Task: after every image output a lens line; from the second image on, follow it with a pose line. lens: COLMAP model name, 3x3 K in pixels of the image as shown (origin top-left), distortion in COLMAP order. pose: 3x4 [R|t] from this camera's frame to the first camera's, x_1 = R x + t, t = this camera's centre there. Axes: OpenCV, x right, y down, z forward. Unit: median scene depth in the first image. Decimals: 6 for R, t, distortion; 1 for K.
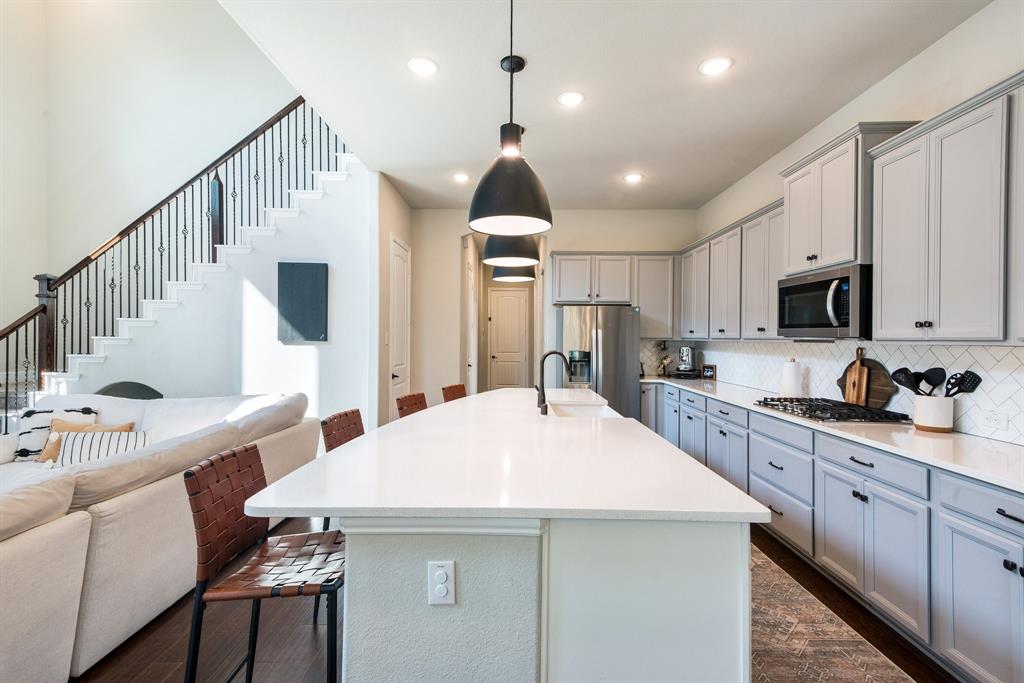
lens RADIAL K [[473.9, 0, 517.3], [0, 473.9, 338.1], [0, 0, 1]] dist [0.020221, -0.002487]
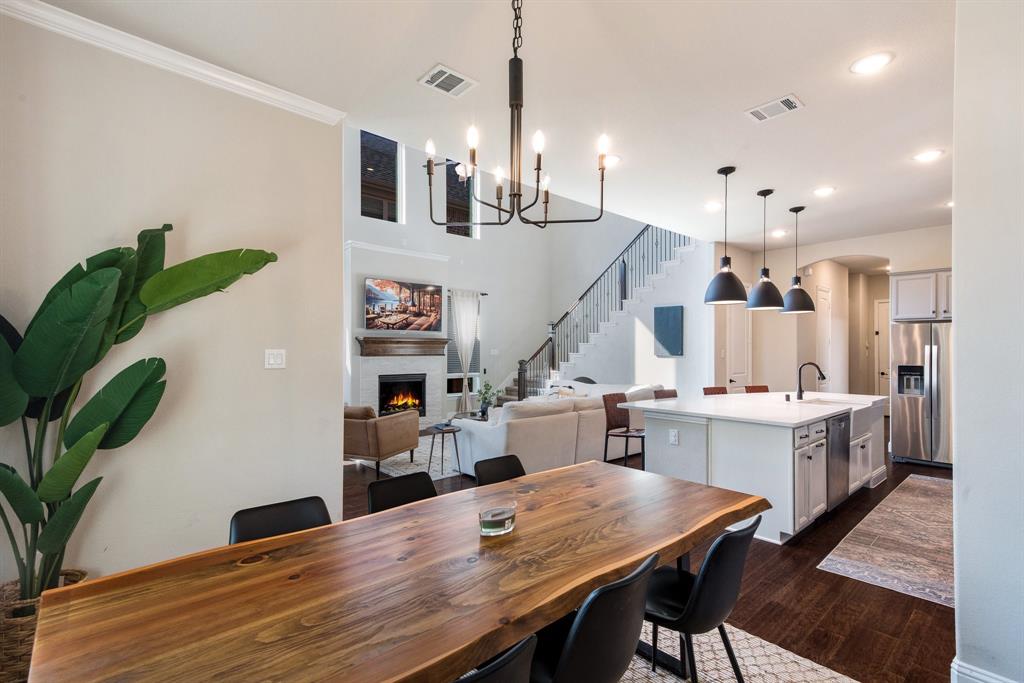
lens RADIAL K [[473.9, 0, 503.1], [0, 473.9, 345.4], [0, 0, 1]] dist [0.020221, -0.002487]
pose [[0.669443, -0.013189, -0.742746, 0.440674], [0.001641, 0.999866, -0.016276, -0.003138], [0.742861, 0.009677, 0.669375, -0.586637]]
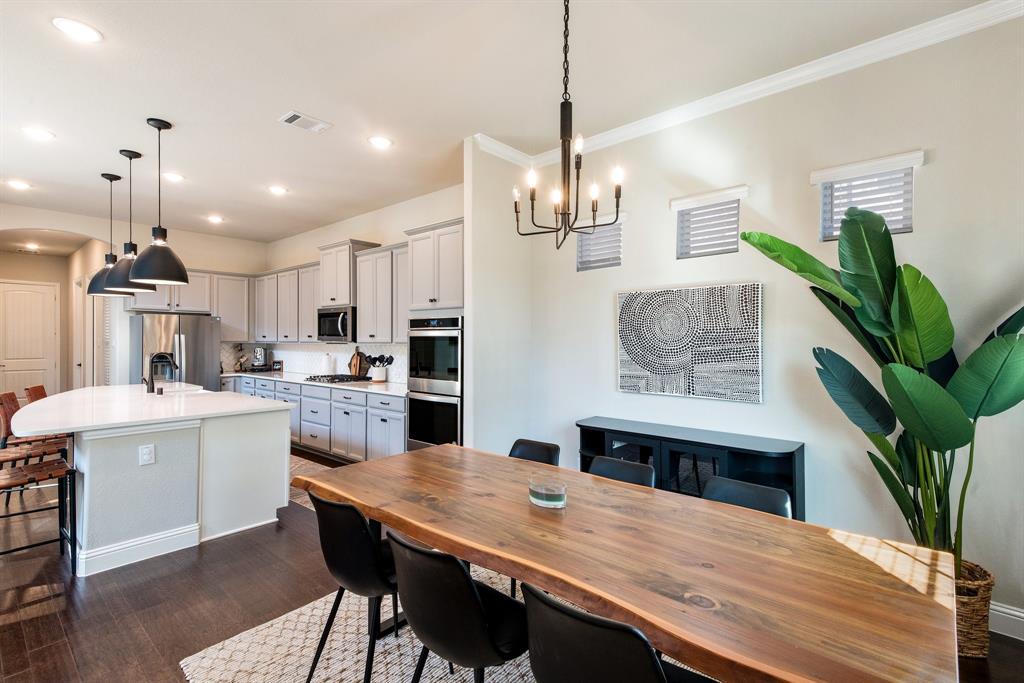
lens RADIAL K [[473.9, 0, 518.4], [0, 473.9, 338.1], [0, 0, 1]] dist [0.020221, -0.002487]
pose [[0.662120, -0.003098, 0.749391, -0.229468], [0.004263, 0.999991, 0.000367, -0.009028], [-0.749385, 0.002952, 0.662127, -0.593986]]
